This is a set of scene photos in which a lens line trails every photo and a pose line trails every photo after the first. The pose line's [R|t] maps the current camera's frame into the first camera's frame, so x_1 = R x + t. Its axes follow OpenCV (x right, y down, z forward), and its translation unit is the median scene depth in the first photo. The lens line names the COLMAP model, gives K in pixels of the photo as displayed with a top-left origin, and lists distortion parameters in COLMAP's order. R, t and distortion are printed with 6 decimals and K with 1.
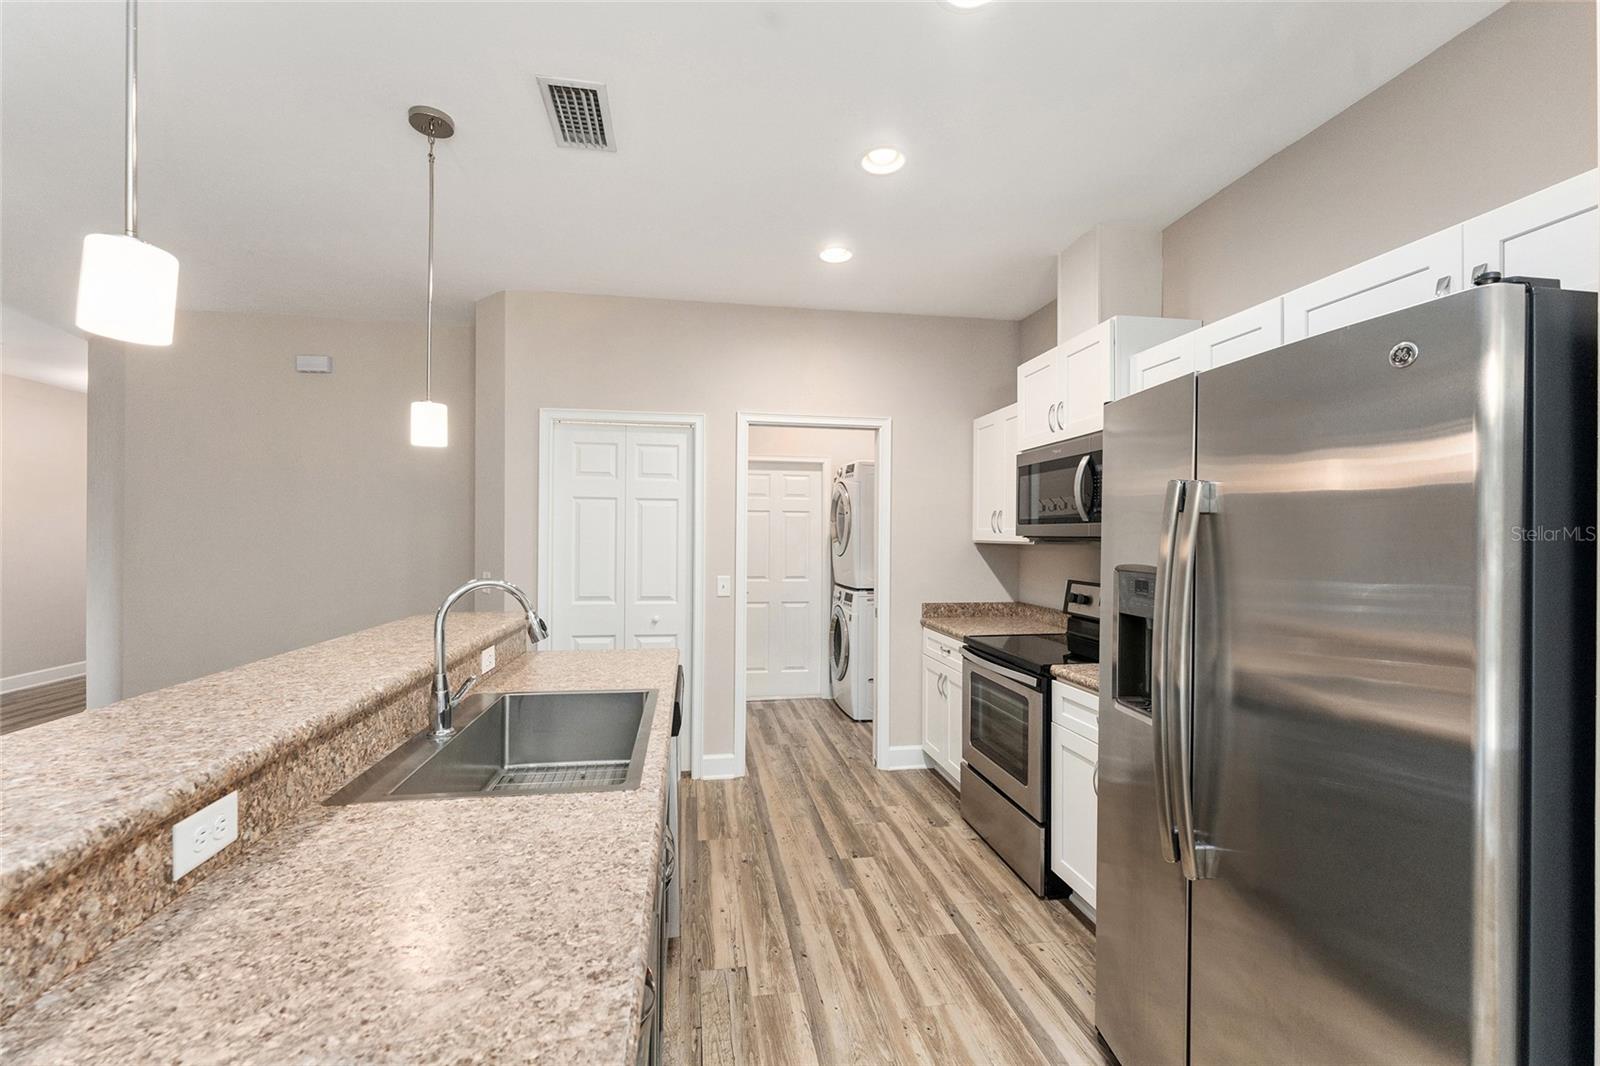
lens RADIAL K [[656.4, 0, 800.4], [0, 656.4, 533.2], [0, 0, 1]] dist [-0.001563, 0.000182]
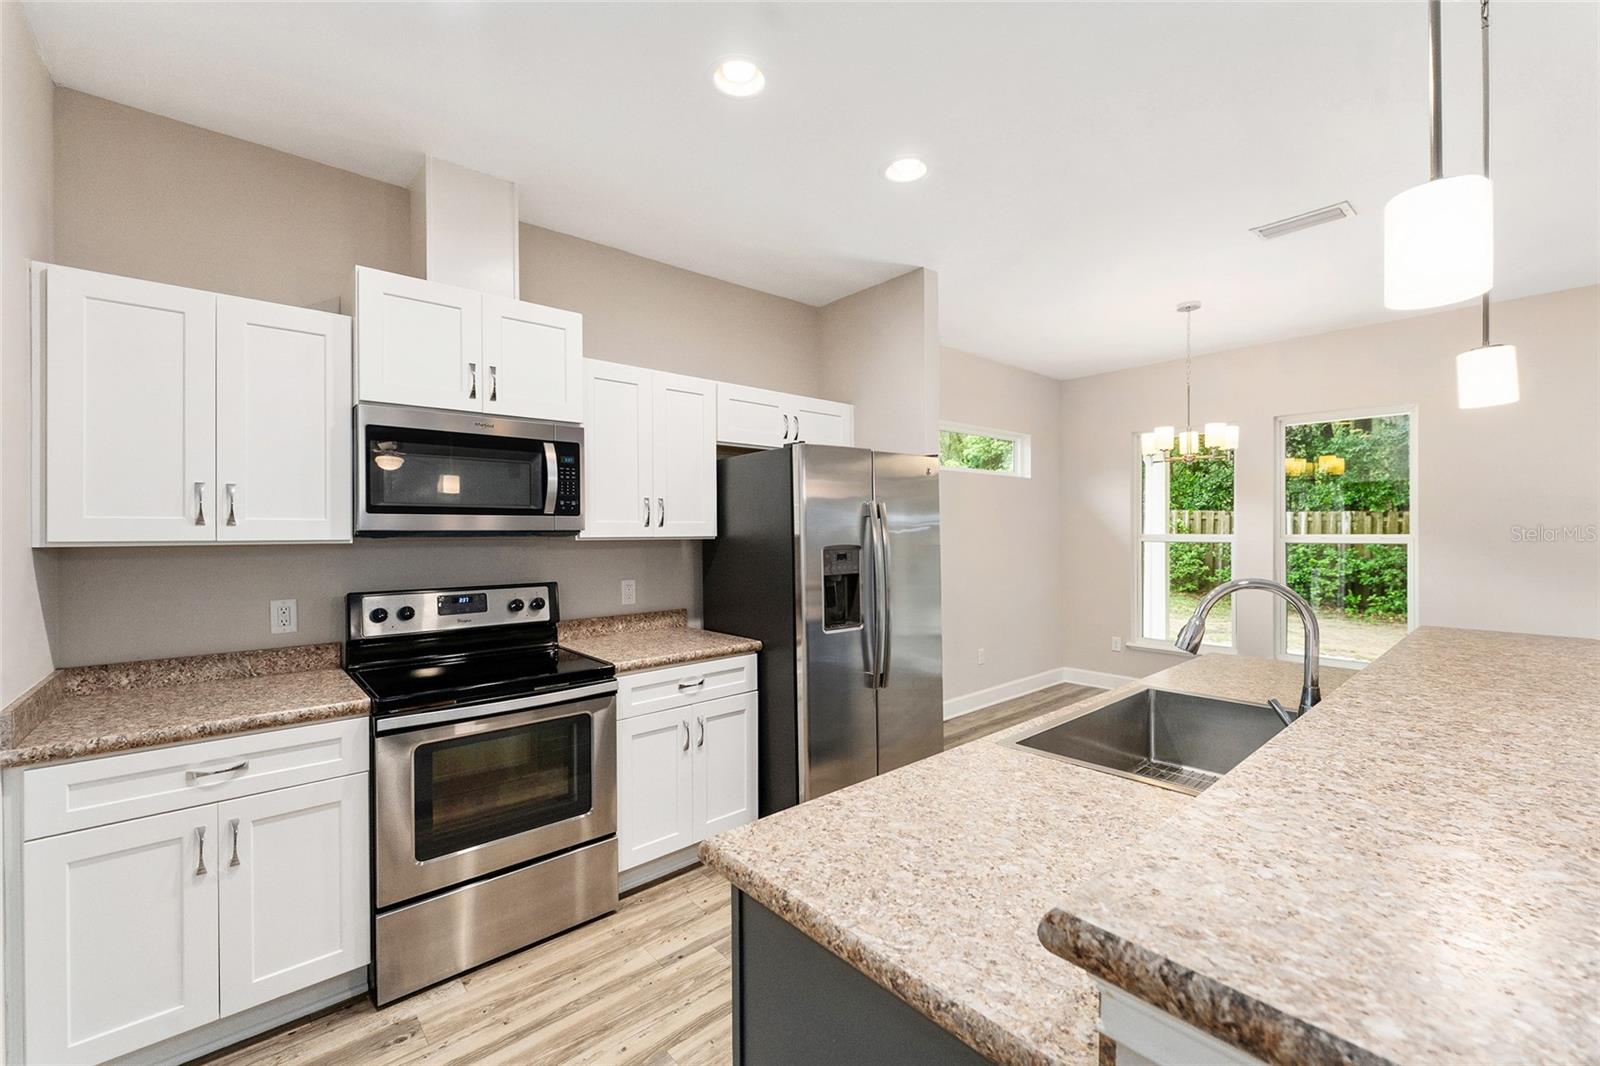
lens RADIAL K [[656.4, 0, 805.4], [0, 656.4, 528.8], [0, 0, 1]] dist [-0.001563, 0.000182]
pose [[-0.537210, 0.008855, 0.843402, -0.586473], [-0.000607, 0.999941, -0.010885, 0.013835], [-0.843448, -0.006360, -0.537173, 1.285684]]
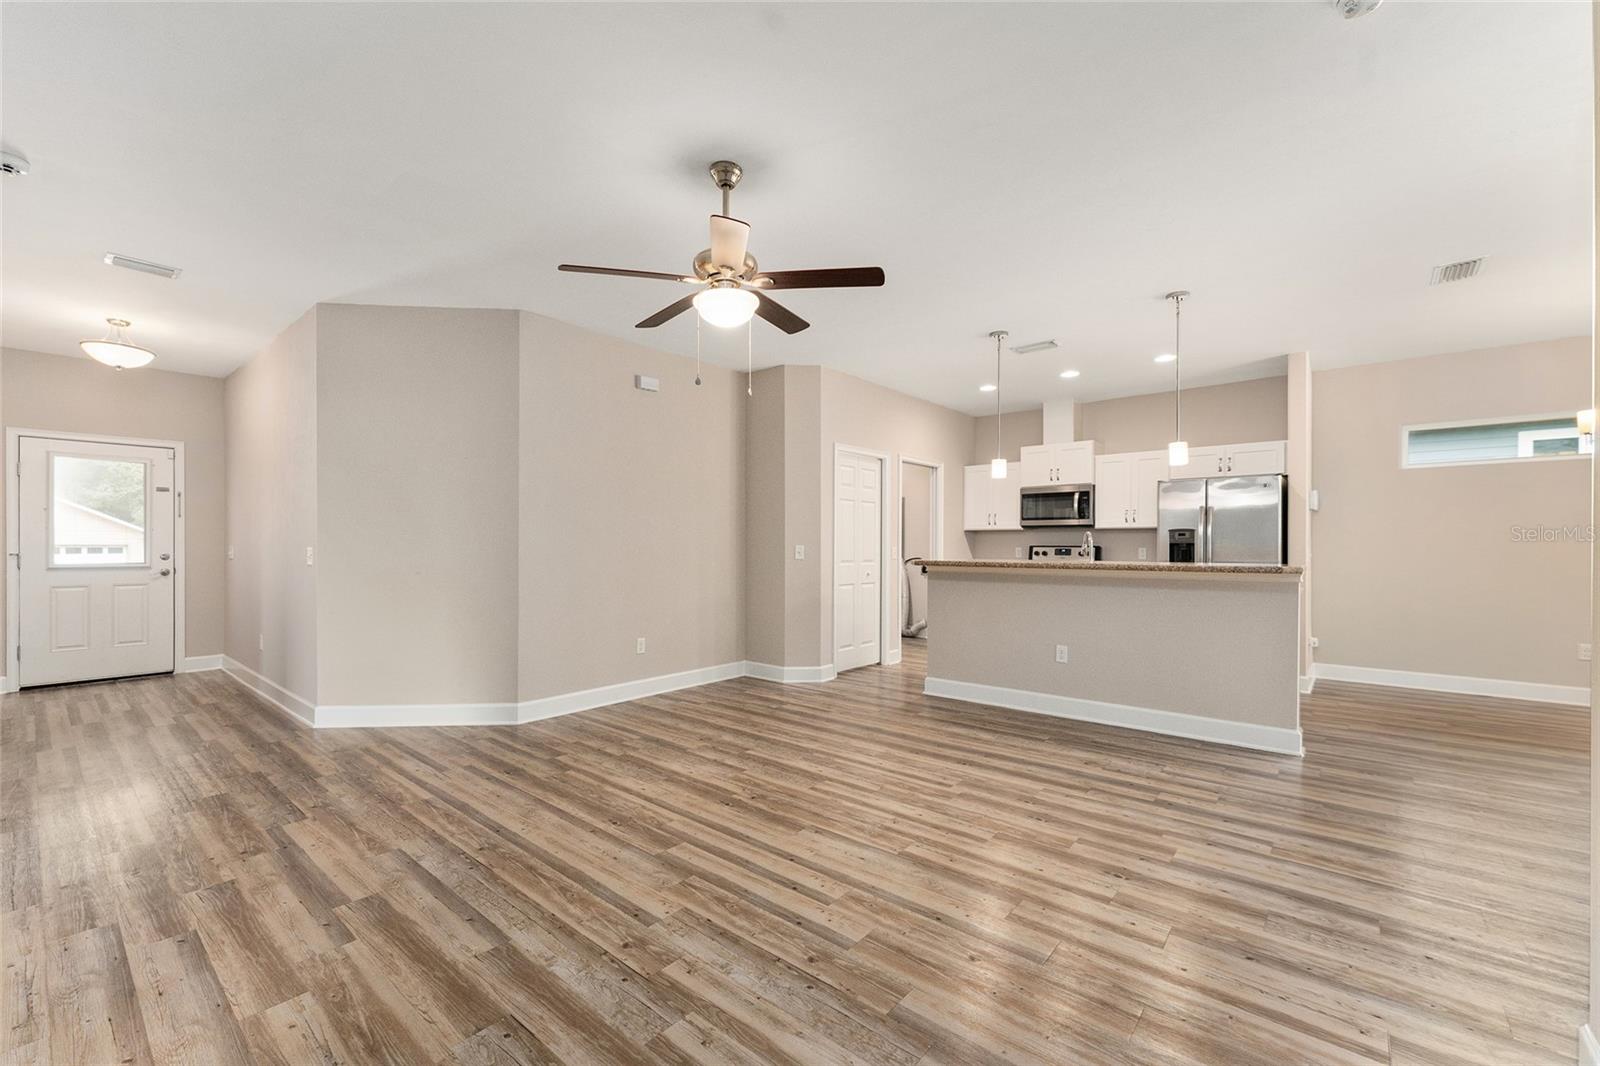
lens RADIAL K [[656.4, 0, 767.5], [0, 656.4, 547.2], [0, 0, 1]] dist [-0.001563, 0.000182]
pose [[0.780111, -0.003381, 0.625633, -2.230082], [-0.003439, 0.999947, 0.009692, 0.076416], [-0.625632, -0.009713, 0.780058, -0.240380]]
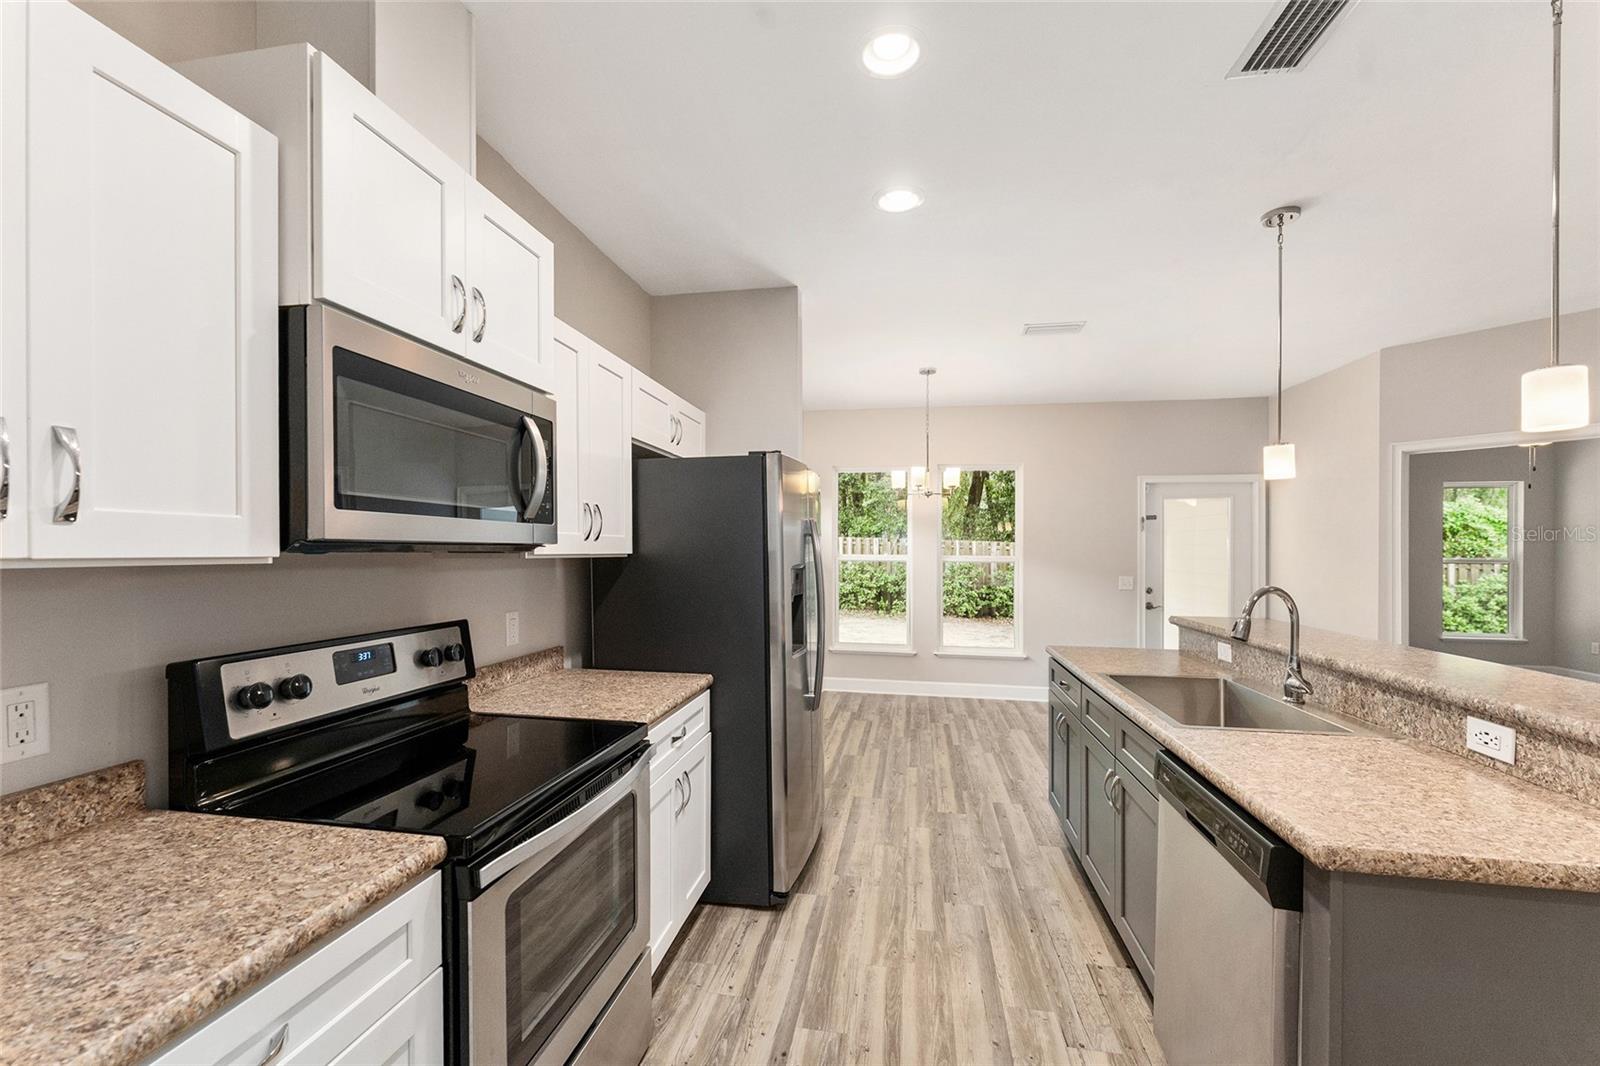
lens RADIAL K [[656.4, 0, 798.1], [0, 656.4, 548.9], [0, 0, 1]] dist [-0.001563, 0.000182]
pose [[-0.942658, -0.003883, 0.333737, -0.028920], [-0.007916, 0.999911, -0.010724, 0.015863], [-0.333666, -0.012751, -0.942605, 1.637416]]
